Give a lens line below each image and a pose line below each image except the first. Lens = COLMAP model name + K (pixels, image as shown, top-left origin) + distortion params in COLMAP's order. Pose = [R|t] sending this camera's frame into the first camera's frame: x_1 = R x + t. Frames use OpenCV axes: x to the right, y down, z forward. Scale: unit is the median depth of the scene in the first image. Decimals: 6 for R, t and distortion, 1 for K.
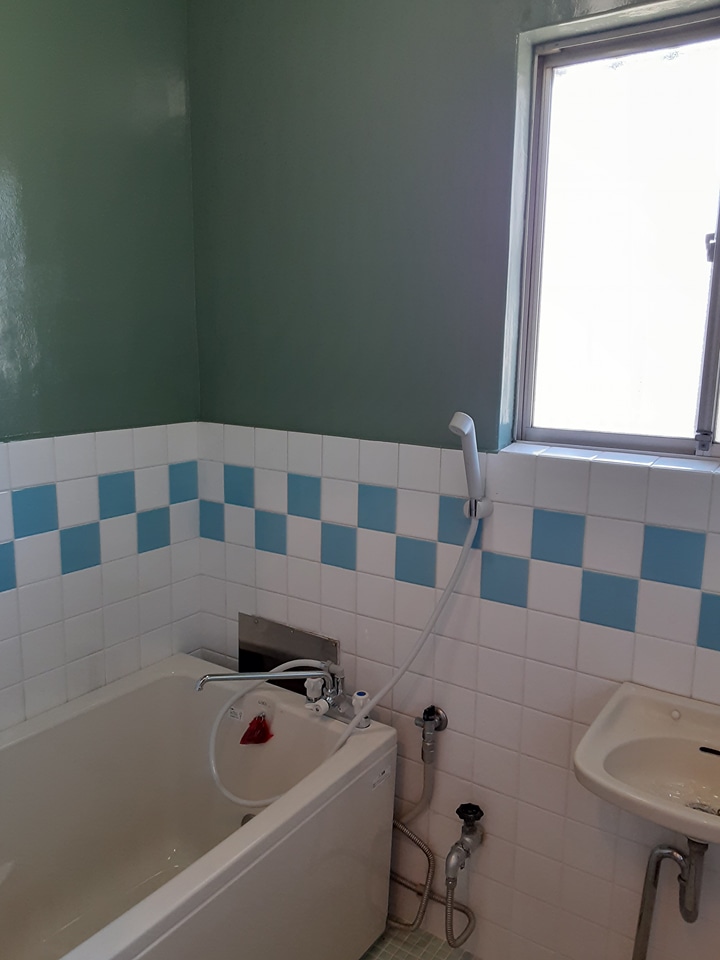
lens RADIAL K [[788.7, 0, 360.0], [0, 788.7, 480.0], [0, 0, 1]] dist [0.144782, -0.203053]
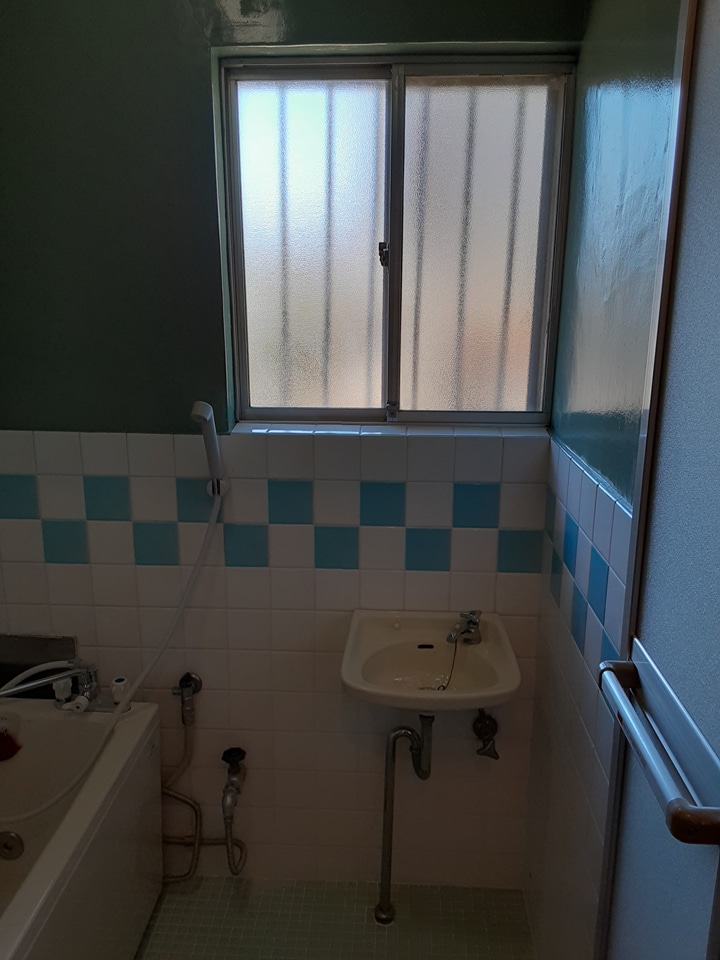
lens RADIAL K [[788.7, 0, 360.0], [0, 788.7, 480.0], [0, 0, 1]] dist [0.144782, -0.203053]
pose [[0.851153, -0.129327, 0.508736, -0.232960], [0.100054, 0.991377, 0.084623, -0.044015], [-0.515293, -0.021126, 0.856754, -0.038281]]
